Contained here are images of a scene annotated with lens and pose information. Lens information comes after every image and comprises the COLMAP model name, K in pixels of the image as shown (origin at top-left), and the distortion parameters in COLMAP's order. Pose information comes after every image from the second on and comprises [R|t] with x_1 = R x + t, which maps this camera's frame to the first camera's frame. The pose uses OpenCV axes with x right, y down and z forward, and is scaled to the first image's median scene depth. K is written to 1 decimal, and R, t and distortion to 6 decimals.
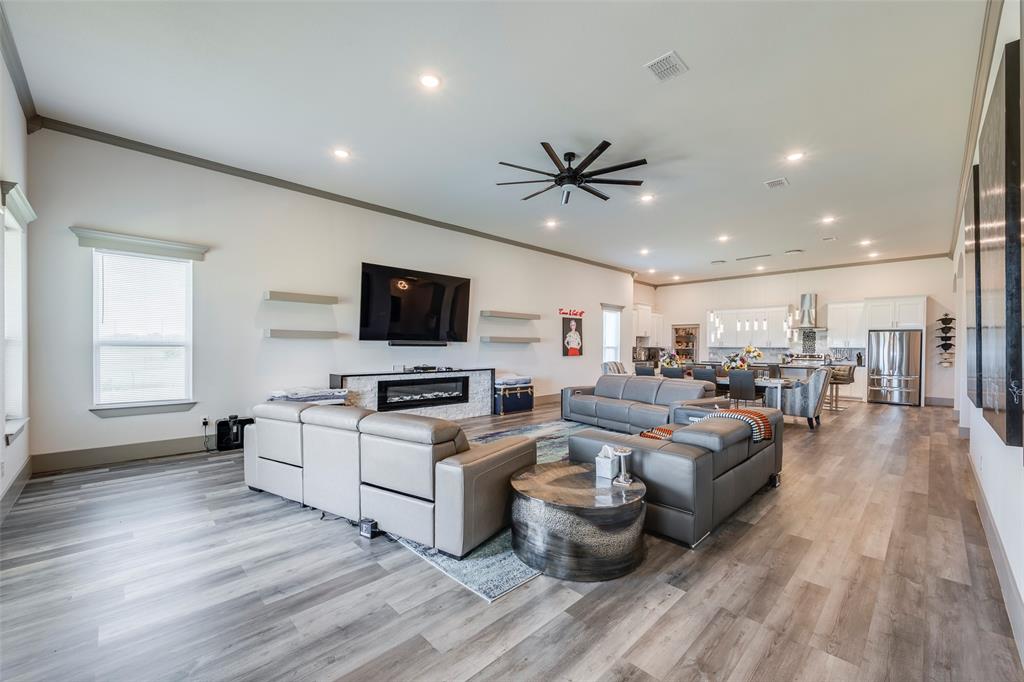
lens RADIAL K [[404.2, 0, 510.9], [0, 404.2, 345.9], [0, 0, 1]] dist [-0.002293, -0.000043]
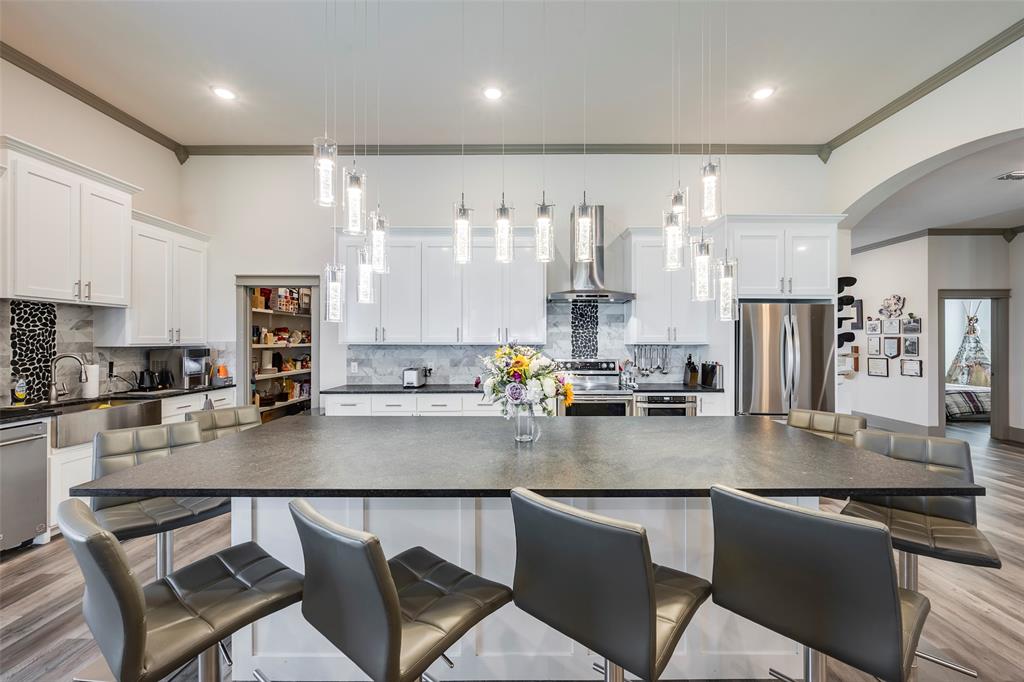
lens RADIAL K [[404.2, 0, 519.6], [0, 404.2, 342.1], [0, 0, 1]] dist [-0.002293, -0.000043]
pose [[0.690105, -0.013654, 0.723580, 0.584344], [0.006329, 0.999898, 0.012832, -0.003741], [-0.723681, -0.004276, 0.690121, 1.117811]]
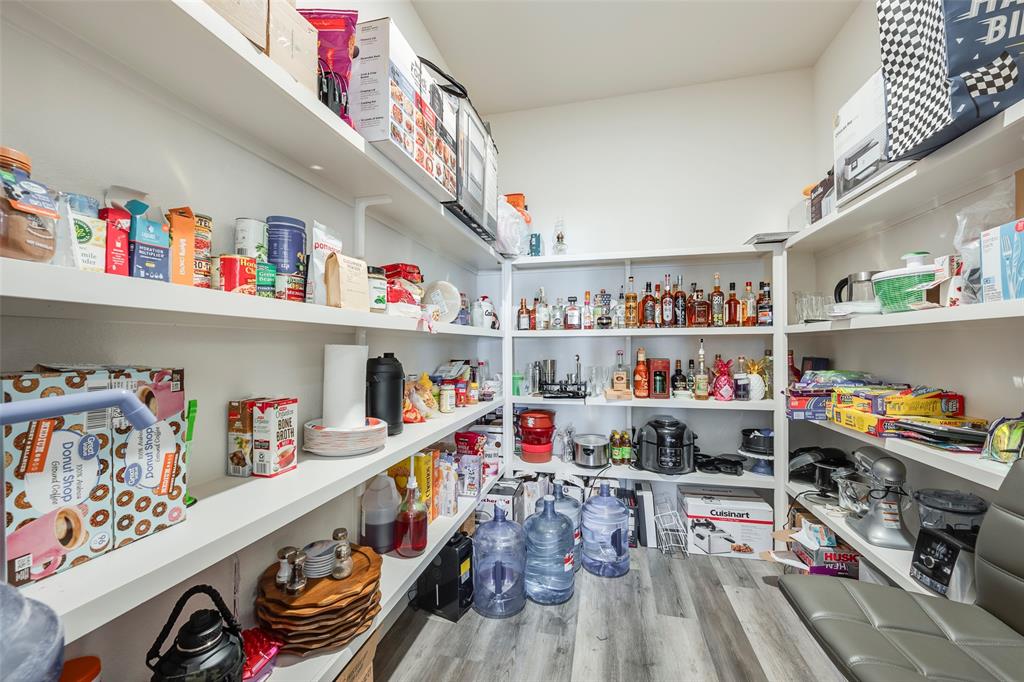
lens RADIAL K [[404.2, 0, 512.1], [0, 404.2, 345.0], [0, 0, 1]] dist [-0.002293, -0.000043]
pose [[0.832816, -0.017842, 0.553262, 0.727404], [0.020244, 0.999793, 0.001769, 0.014729], [-0.553180, 0.009727, 0.833005, 1.645844]]
